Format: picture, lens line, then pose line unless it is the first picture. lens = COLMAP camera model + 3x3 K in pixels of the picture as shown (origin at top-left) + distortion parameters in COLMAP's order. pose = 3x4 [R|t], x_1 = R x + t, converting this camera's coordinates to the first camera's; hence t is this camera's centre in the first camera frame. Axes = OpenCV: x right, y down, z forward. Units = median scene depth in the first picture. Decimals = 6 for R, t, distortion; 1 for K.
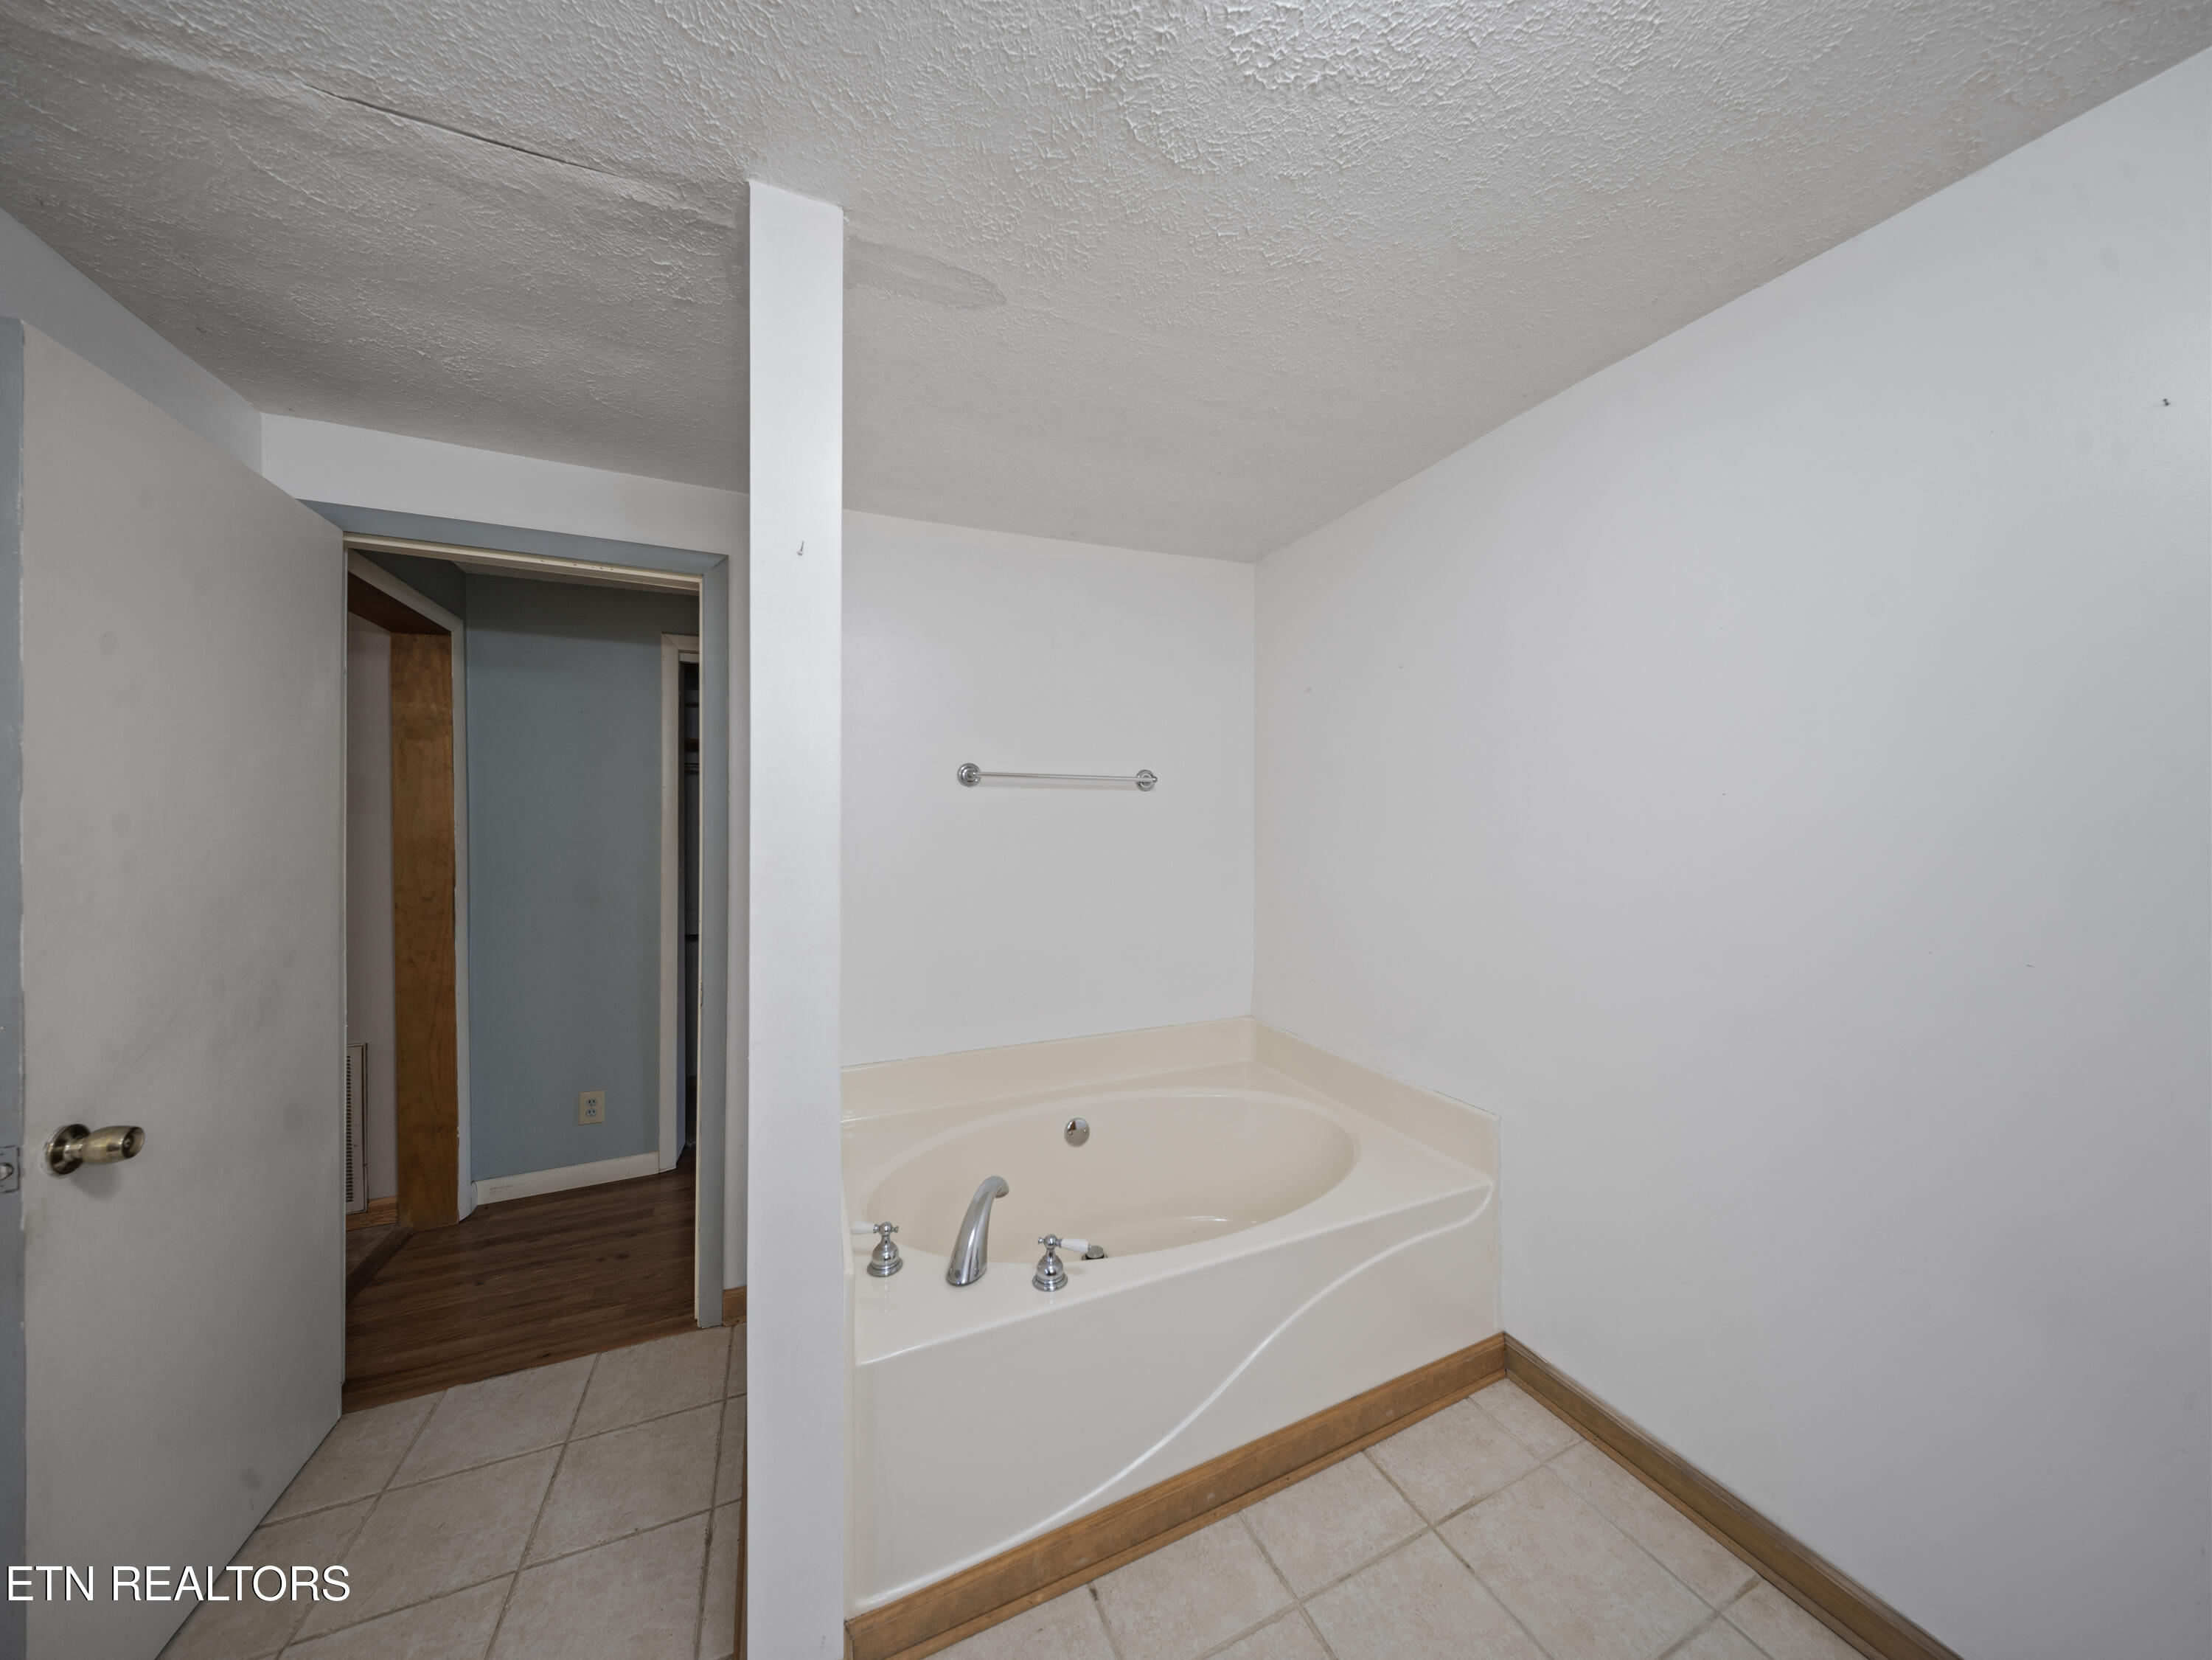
lens RADIAL K [[713.5, 0, 1108.5], [0, 713.5, 826.8], [0, 0, 1]] dist [-0.024691, 0.000314]
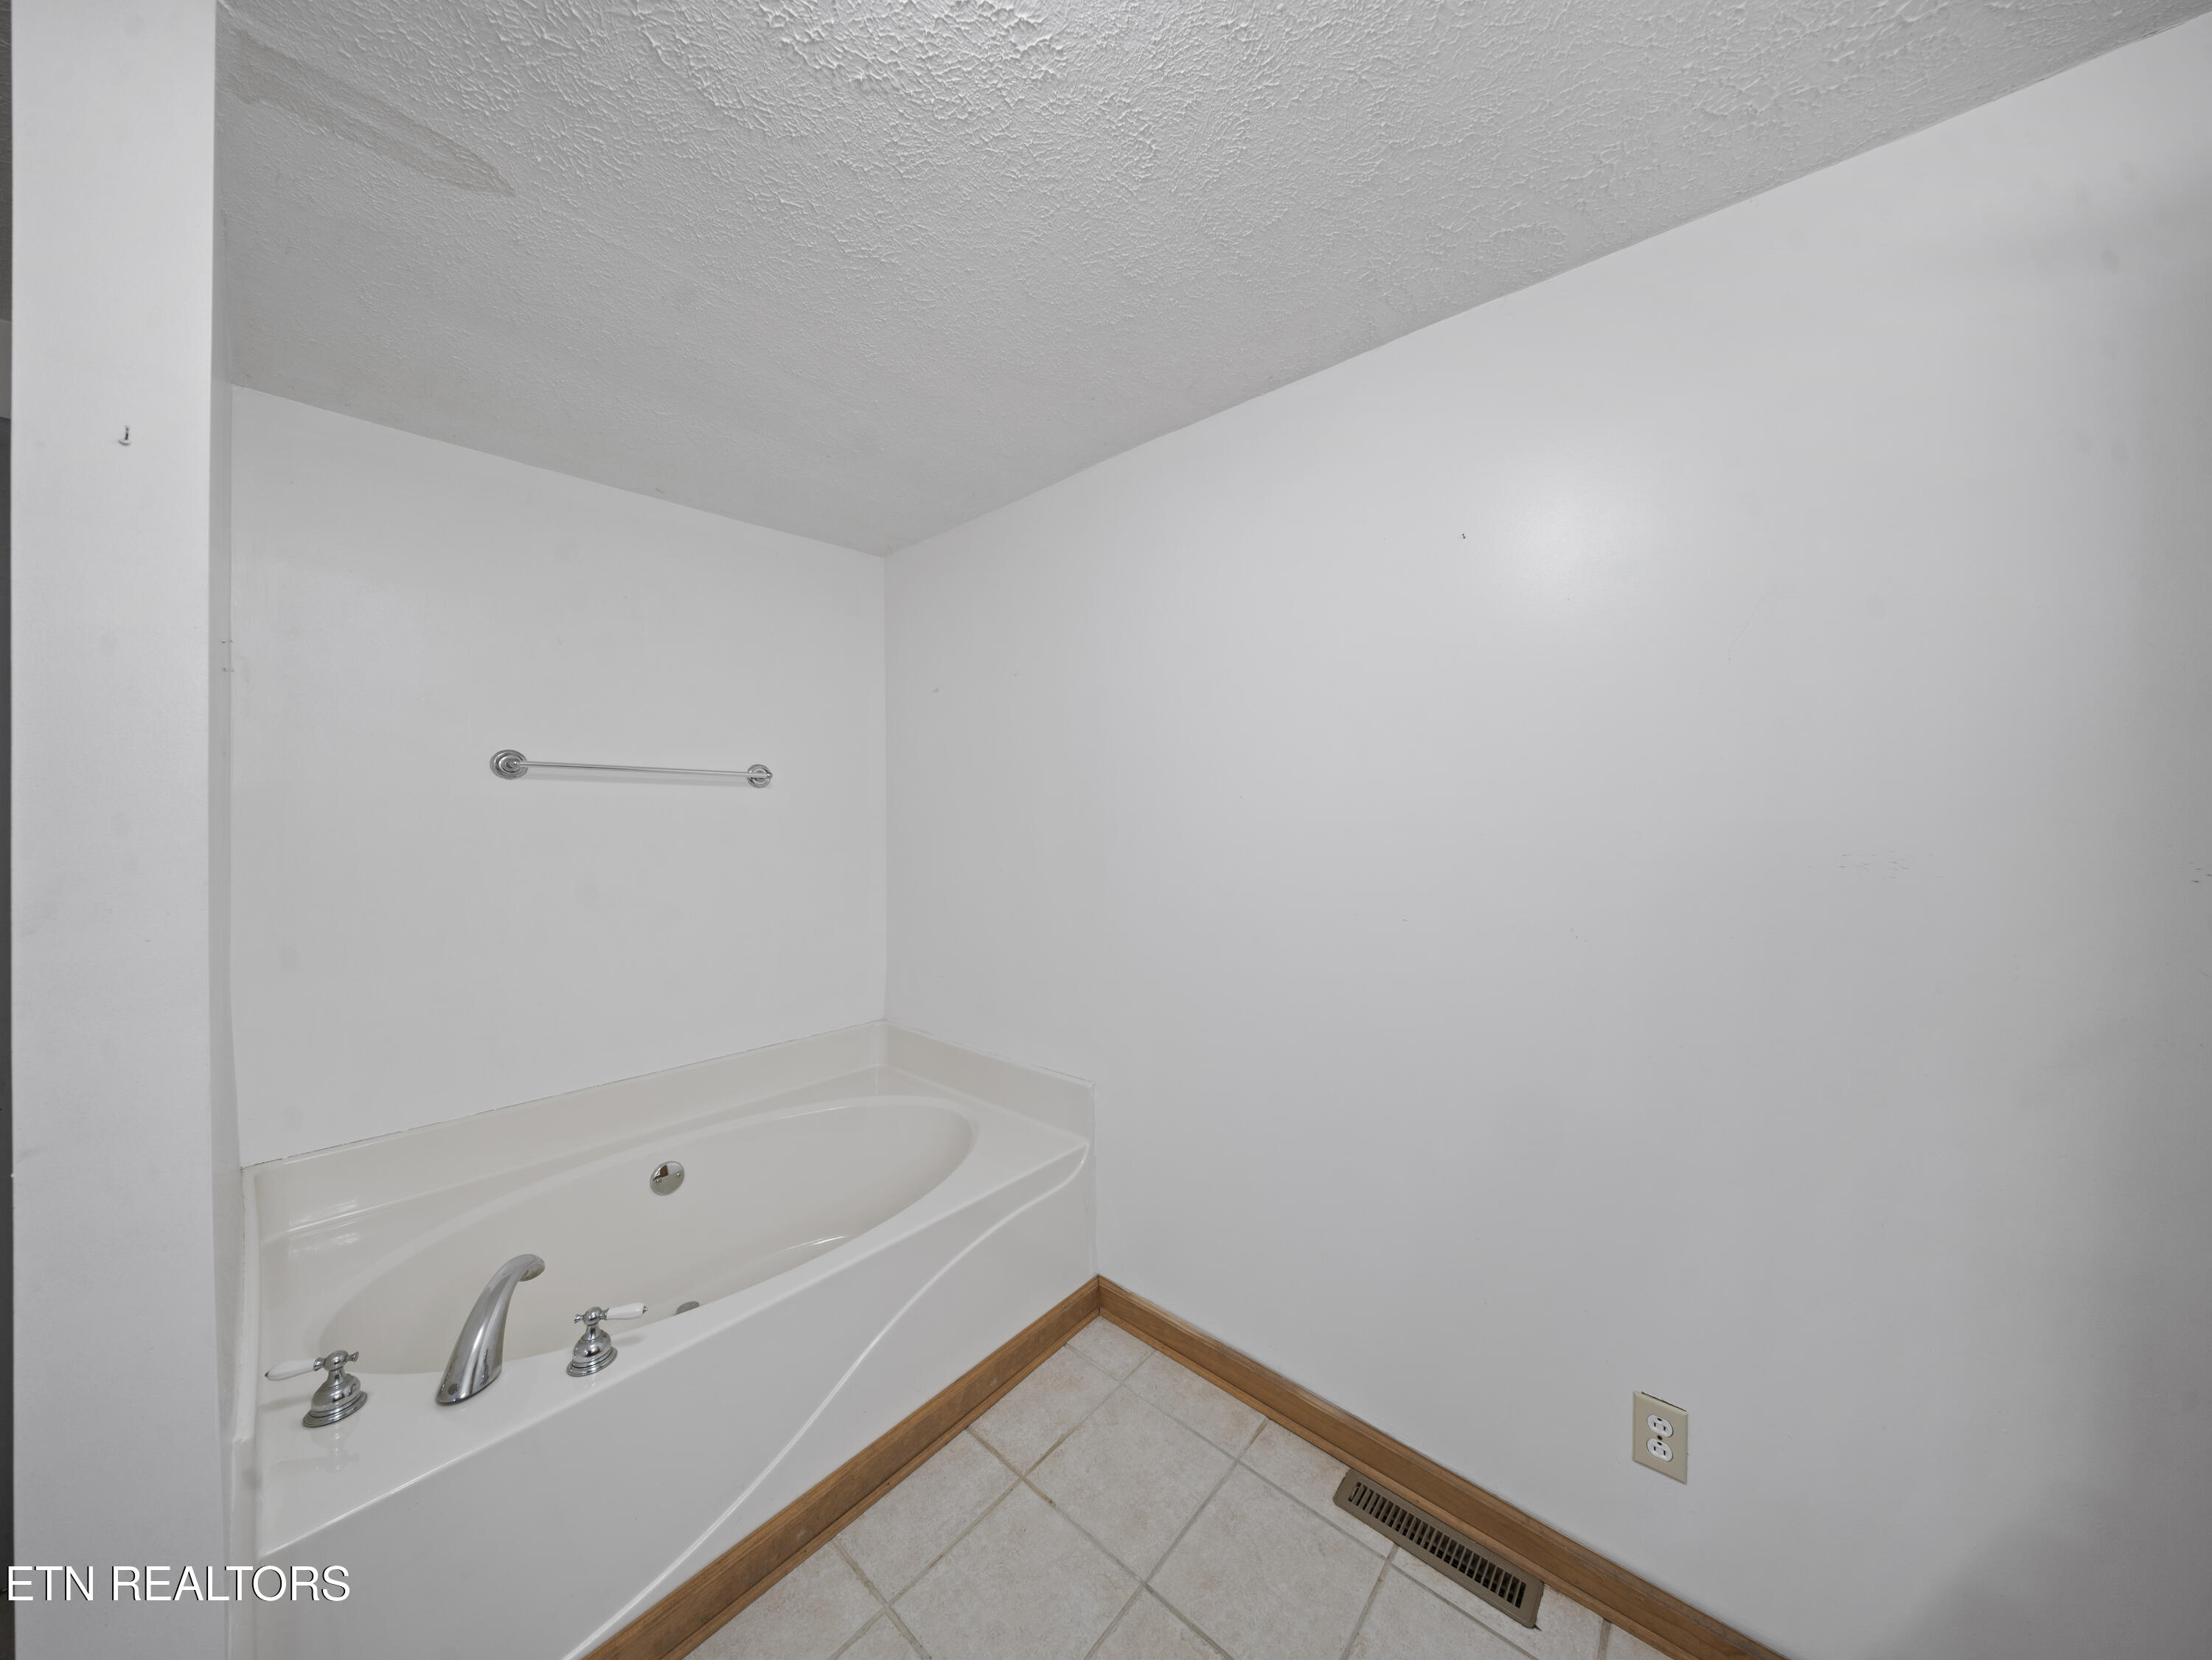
lens RADIAL K [[713.5, 0, 1108.1], [0, 713.5, 824.1], [0, 0, 1]] dist [-0.024691, 0.000314]
pose [[0.892852, -0.006120, 0.450309, 0.100186], [0.007146, 0.999974, -0.000578, 0.000189], [-0.450293, 0.003734, 0.892873, -0.028457]]
